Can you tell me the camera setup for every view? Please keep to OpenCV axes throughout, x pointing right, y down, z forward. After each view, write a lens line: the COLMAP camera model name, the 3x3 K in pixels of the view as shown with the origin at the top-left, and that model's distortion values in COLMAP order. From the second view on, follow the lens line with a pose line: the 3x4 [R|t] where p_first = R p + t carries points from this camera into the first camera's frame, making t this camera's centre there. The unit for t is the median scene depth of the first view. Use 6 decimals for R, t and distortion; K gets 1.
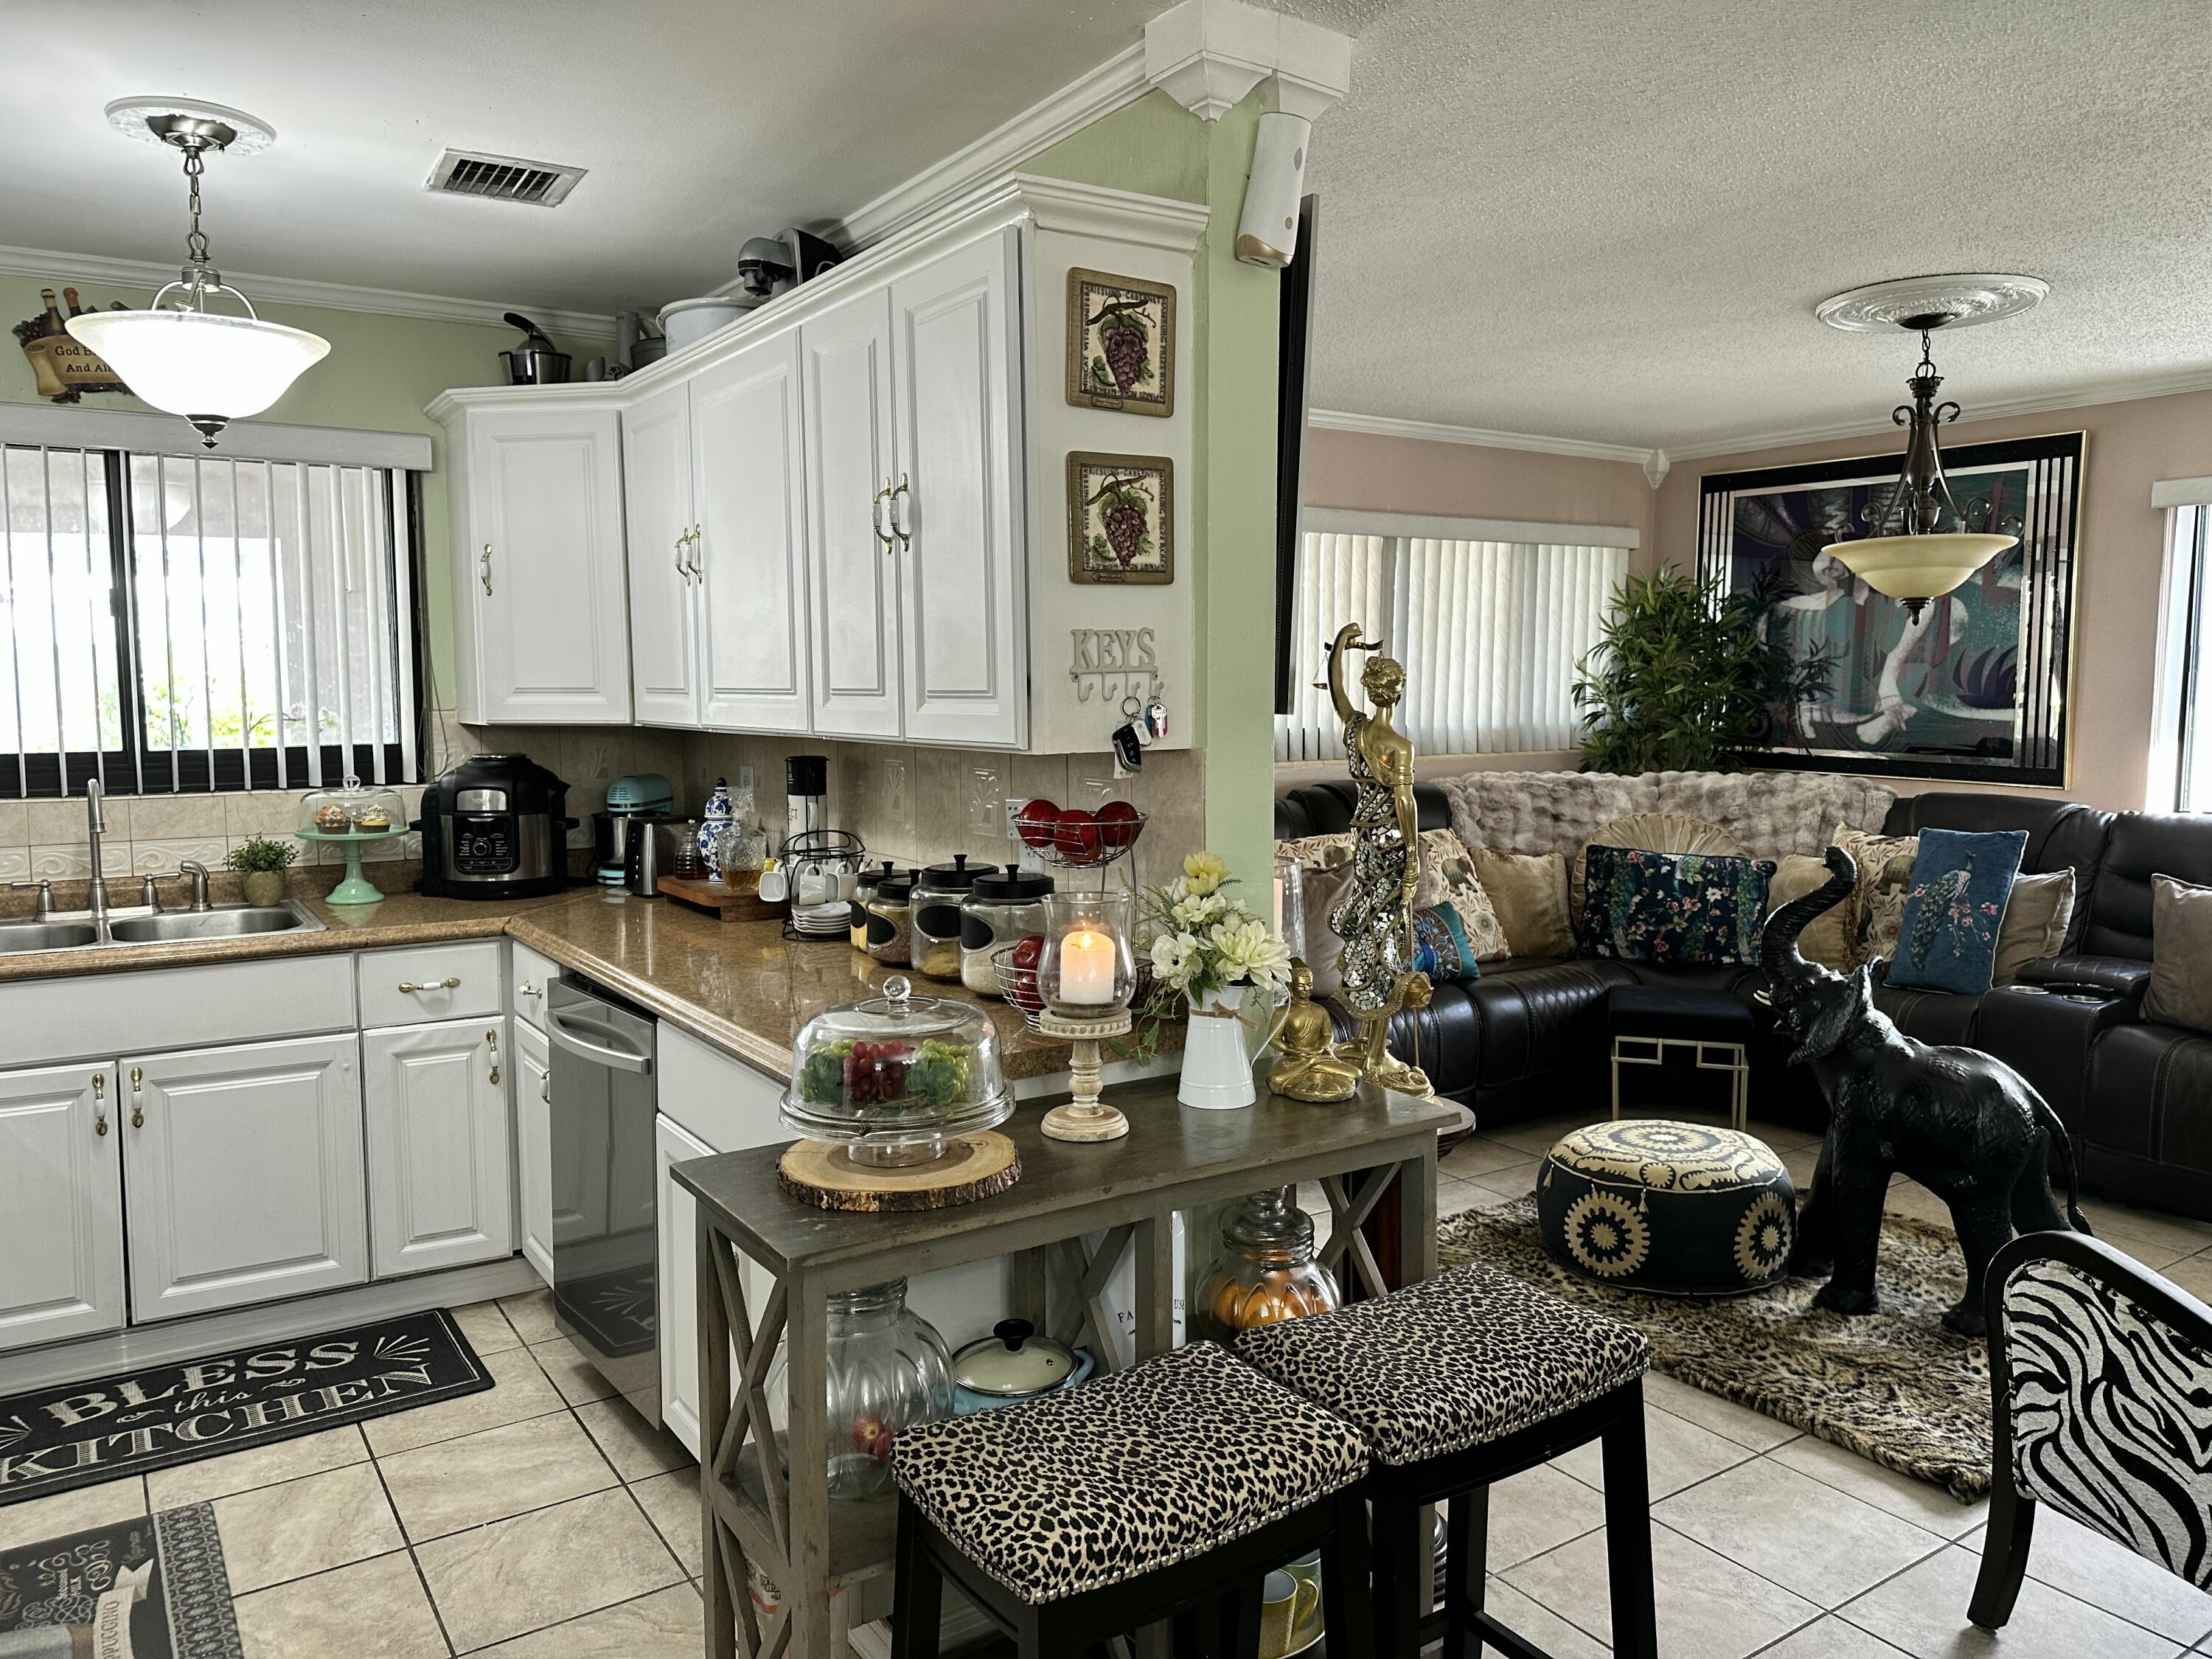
lens RADIAL K [[1550.3, 0, 1125.7], [0, 1550.3, 820.2], [0, 0, 1]] dist [0.083579, -0.110571]
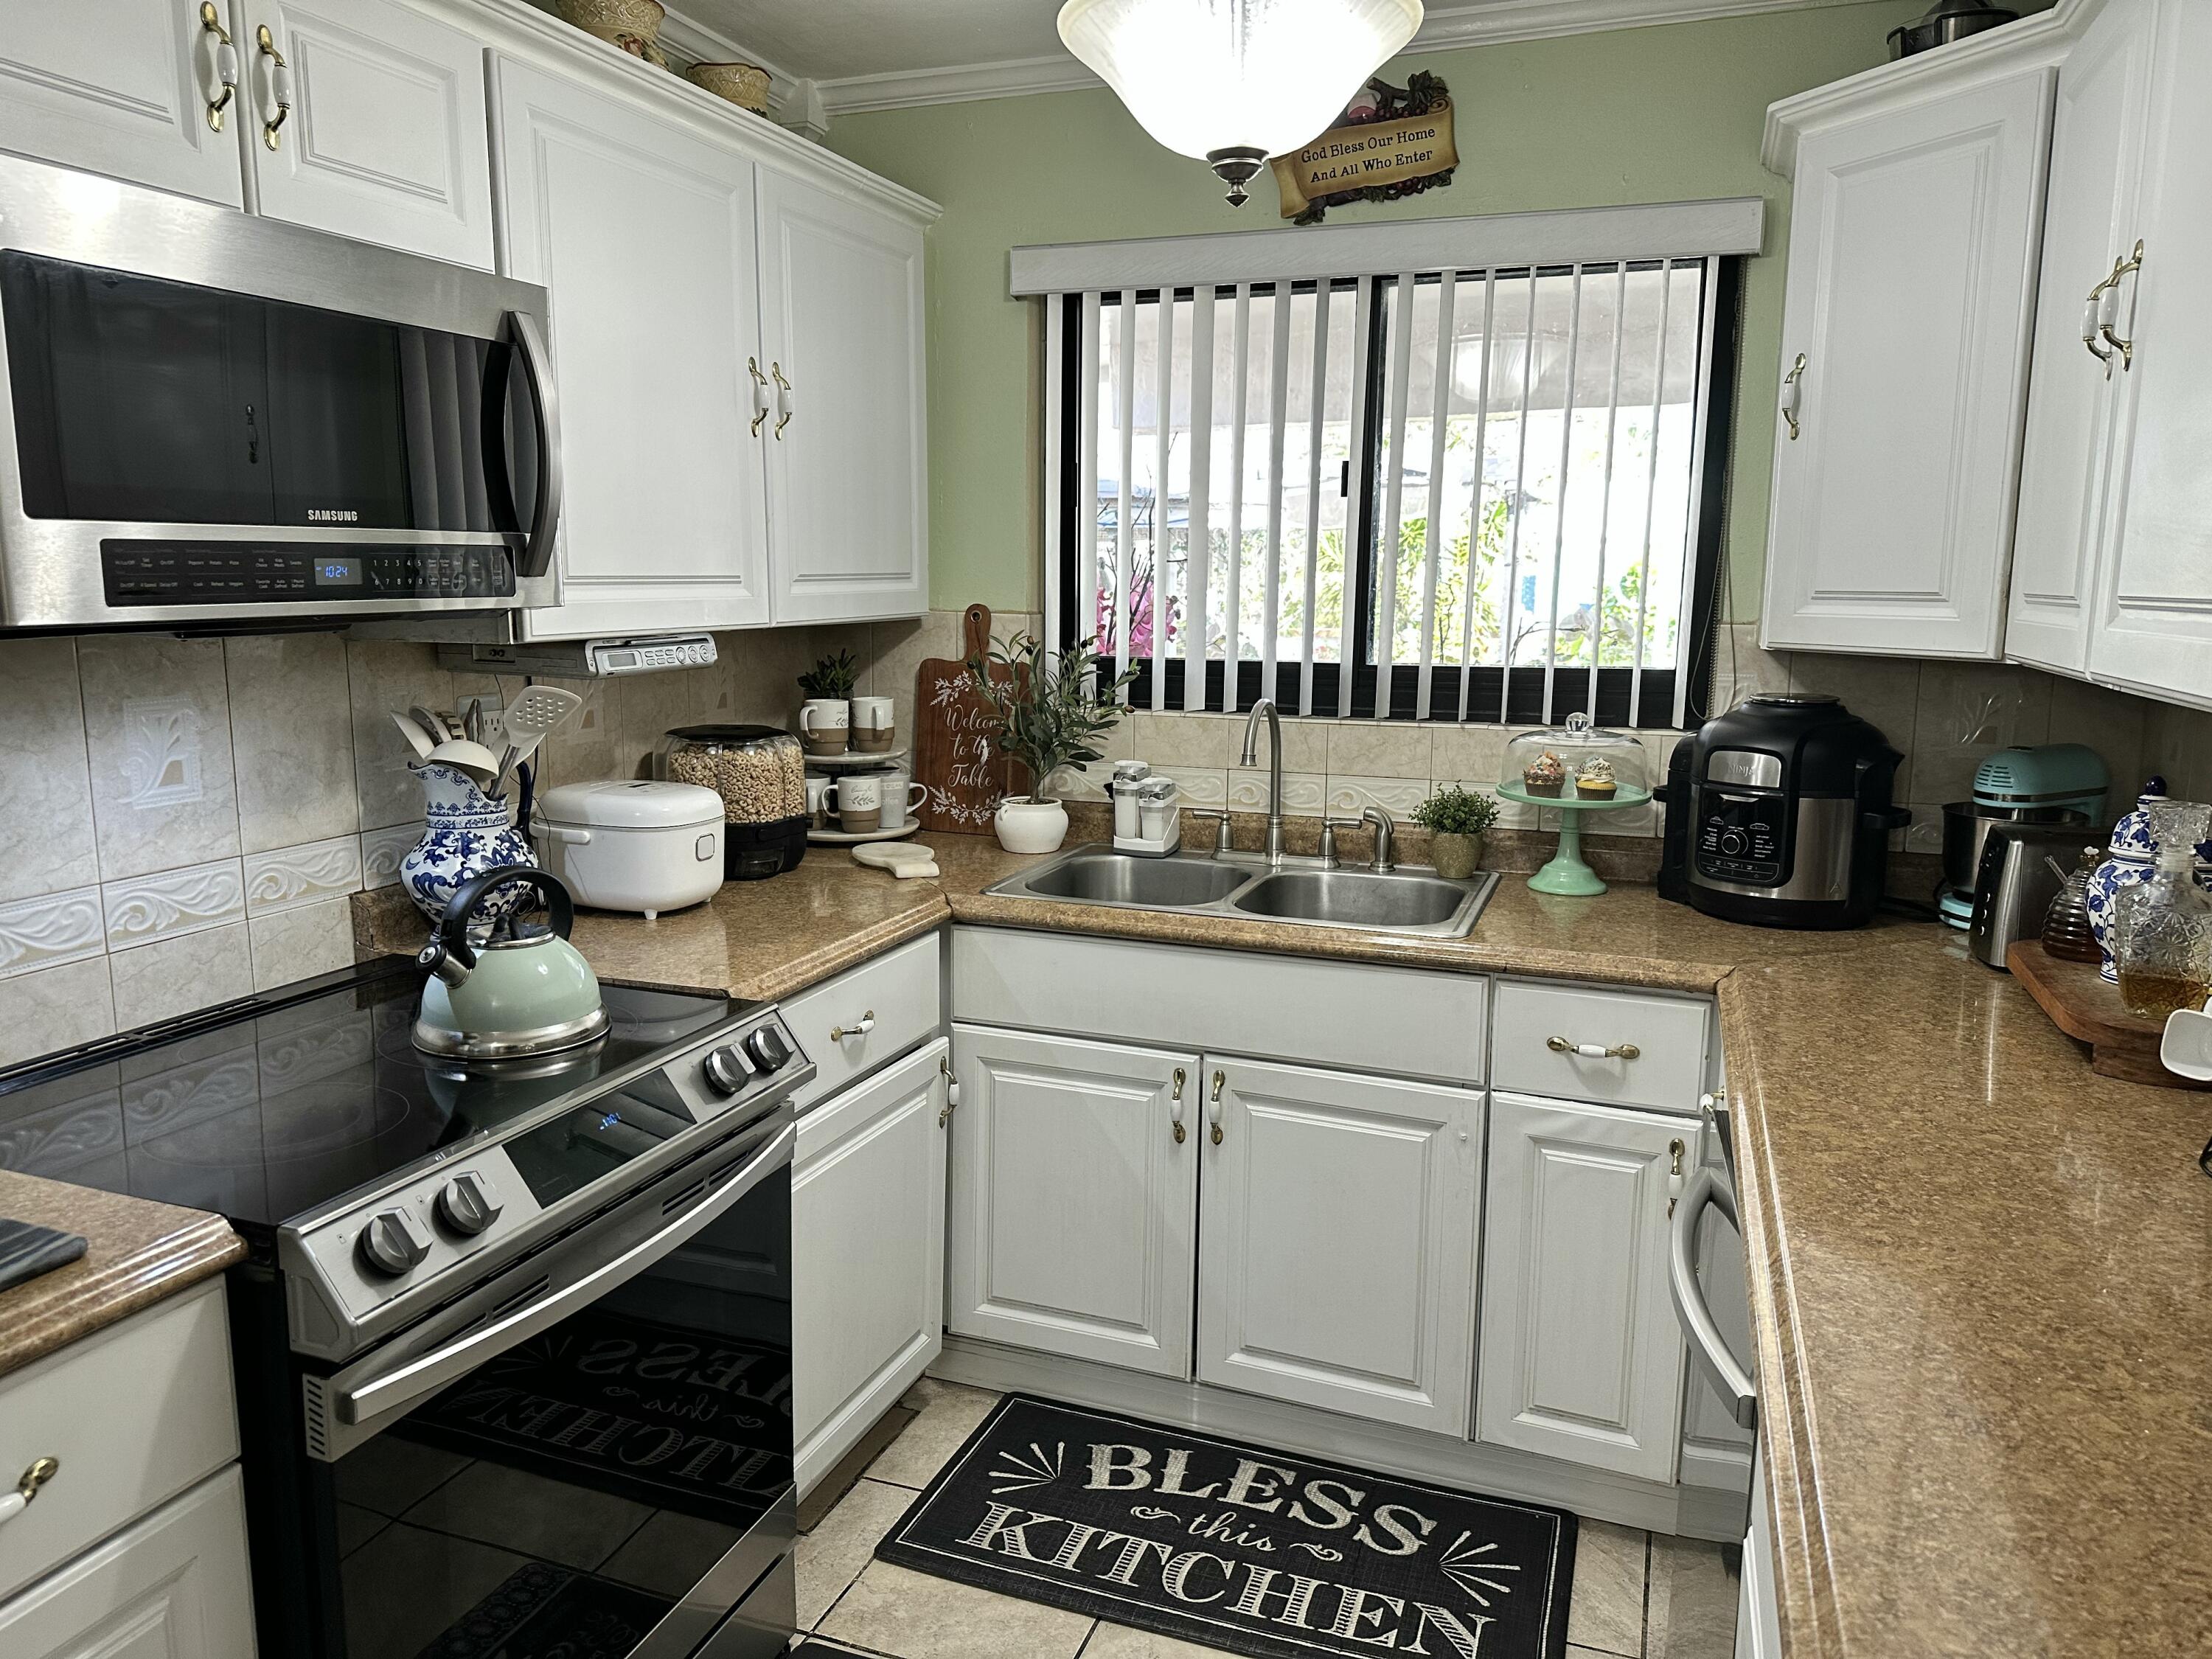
lens RADIAL K [[1550.3, 0, 1103.1], [0, 1550.3, 825.3], [0, 0, 1]] dist [0.083579, -0.110571]
pose [[0.581460, 0.137314, -0.801903, -0.058331], [-0.084386, 0.990517, 0.108423, -0.044392], [0.809187, 0.004626, 0.587534, 0.504511]]
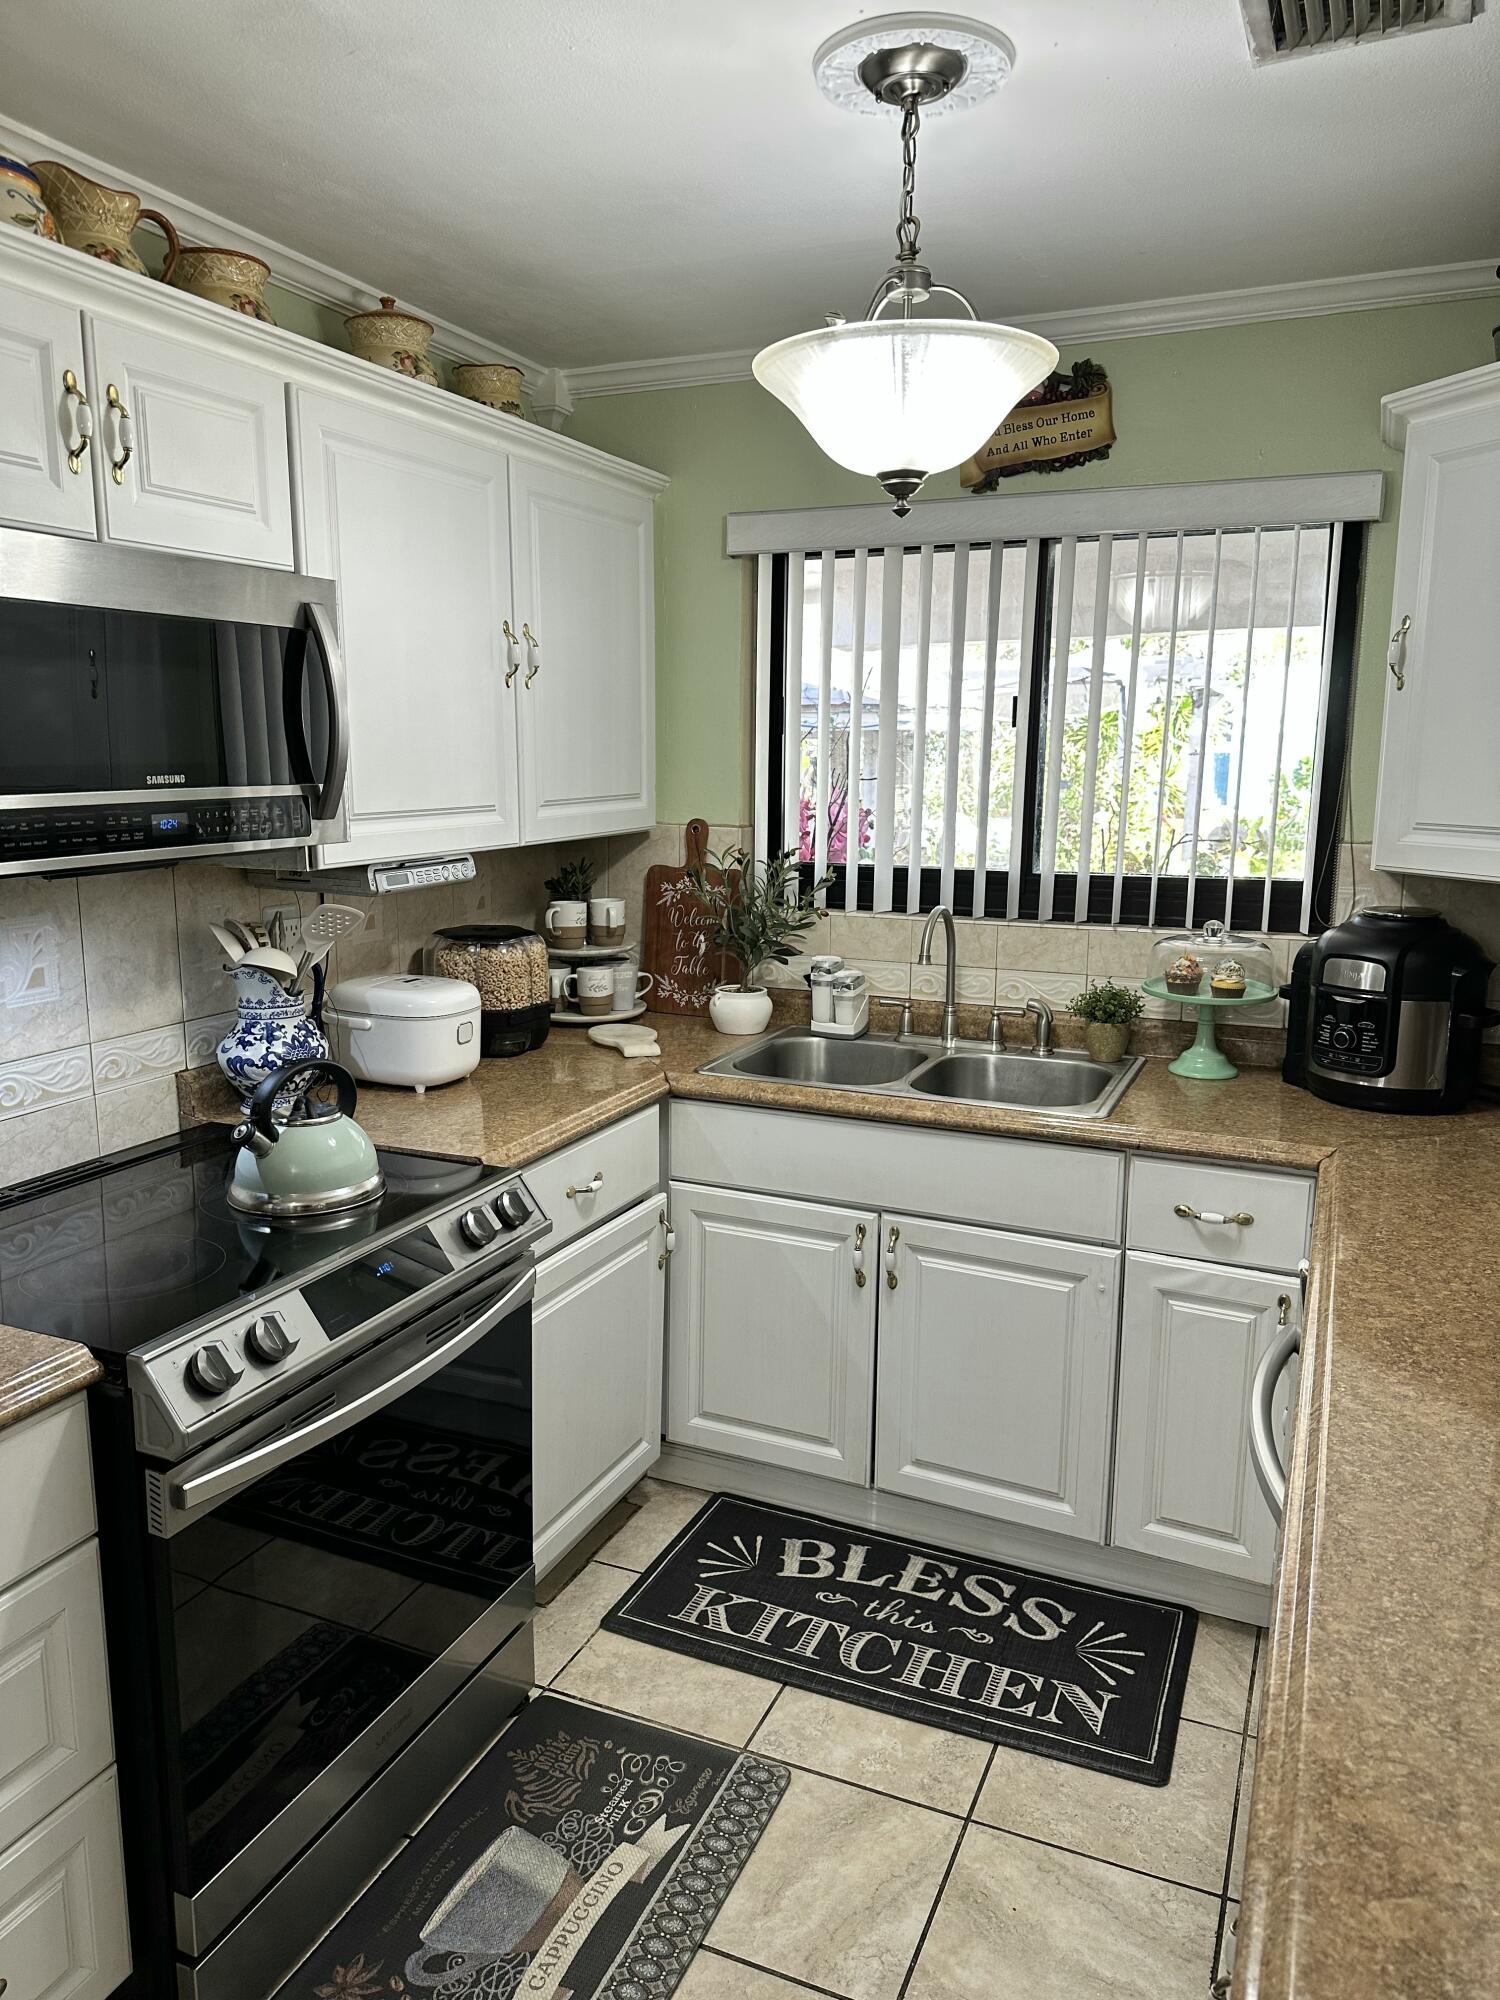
lens RADIAL K [[1401.7, 0, 751.1], [0, 1401.7, 1002.8], [0, 0, 1]] dist [0.083579, -0.110571]
pose [[0.535421, 0.155745, -0.830101, -0.009781], [-0.085799, 0.987796, 0.129991, -0.074212], [0.840216, 0.001622, 0.542249, 0.489217]]
